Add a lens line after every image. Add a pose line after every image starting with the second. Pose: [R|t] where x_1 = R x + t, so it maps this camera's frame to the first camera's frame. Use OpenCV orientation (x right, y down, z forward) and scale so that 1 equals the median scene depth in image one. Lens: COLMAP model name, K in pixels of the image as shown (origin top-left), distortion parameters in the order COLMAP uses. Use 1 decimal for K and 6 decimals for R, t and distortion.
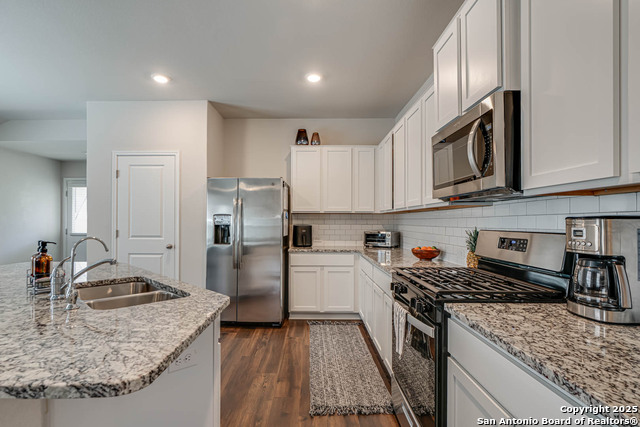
lens RADIAL K [[322.1, 0, 309.7], [0, 322.1, 217.9], [0, 0, 1]] dist [-0.000212, -0.000133]
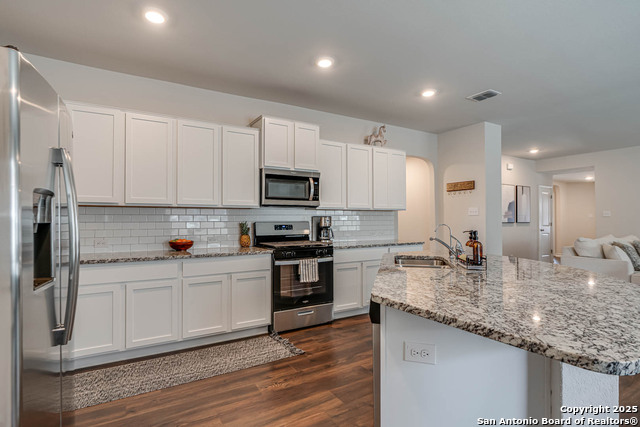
lens RADIAL K [[386.1, 0, 320.0], [0, 386.1, 213.5], [0, 0, 1]] dist [0.001992, 0.000520]
pose [[-0.584018, 0.015490, 0.811593, -0.782993], [-0.006230, 0.999703, -0.023563, 0.019981], [-0.811717, -0.018817, -0.583748, 1.063702]]
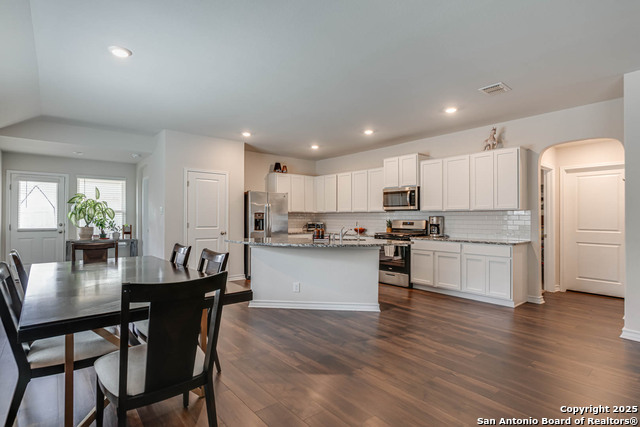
lens RADIAL K [[322.1, 0, 309.7], [0, 322.1, 217.9], [0, 0, 1]] dist [-0.000212, -0.000133]
pose [[0.765939, 0.001083, 0.642913, -1.114707], [-0.009426, 0.999910, 0.009546, -0.003134], [-0.642845, -0.013372, 0.765880, -0.462849]]
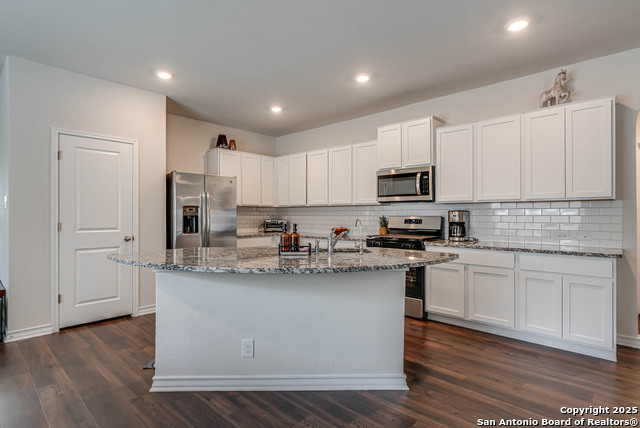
lens RADIAL K [[328.7, 0, 304.5], [0, 328.7, 214.2], [0, 0, 1]] dist [-0.000527, -0.000049]
pose [[0.683392, -0.000631, 0.730051, -0.790048], [-0.007434, 0.999942, 0.007823, 0.005091], [-0.730014, -0.010773, 0.683348, -0.052554]]
